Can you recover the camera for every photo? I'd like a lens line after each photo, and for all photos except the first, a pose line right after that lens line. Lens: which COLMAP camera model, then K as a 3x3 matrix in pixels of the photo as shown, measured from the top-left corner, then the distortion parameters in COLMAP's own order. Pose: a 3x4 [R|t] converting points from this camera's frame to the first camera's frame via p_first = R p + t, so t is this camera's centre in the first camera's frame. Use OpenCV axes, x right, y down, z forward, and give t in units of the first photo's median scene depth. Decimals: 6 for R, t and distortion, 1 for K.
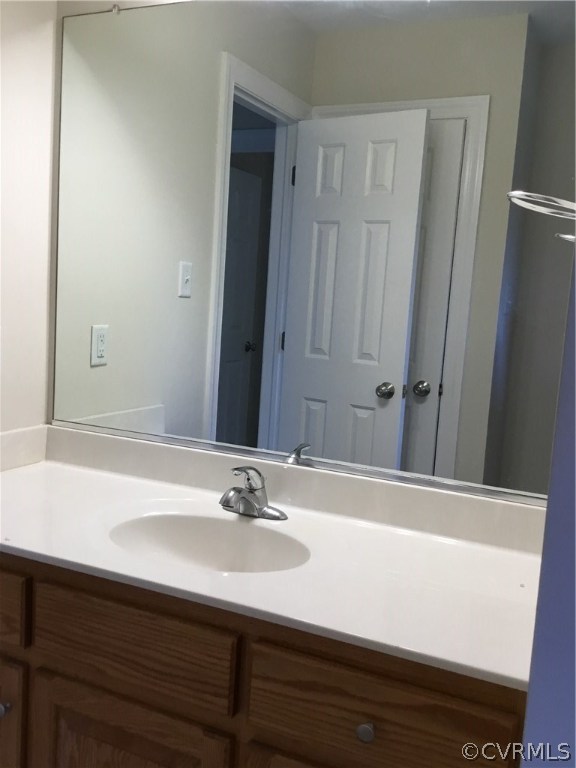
lens RADIAL K [[749.7, 0, 288.3], [0, 749.7, 384.0], [0, 0, 1]] dist [0.020802, 0.000000]
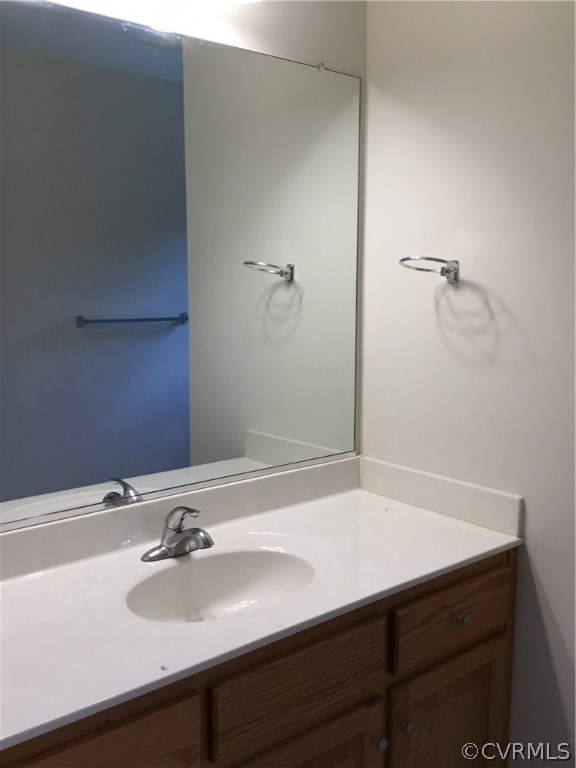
lens RADIAL K [[749.7, 0, 288.4], [0, 749.7, 384.2], [0, 0, 1]] dist [0.020802, 0.000000]
pose [[0.416619, -0.184866, 0.890086, -1.114881], [0.134261, 0.980881, 0.140880, -0.228198], [-0.899112, 0.060811, 0.433473, 0.542265]]
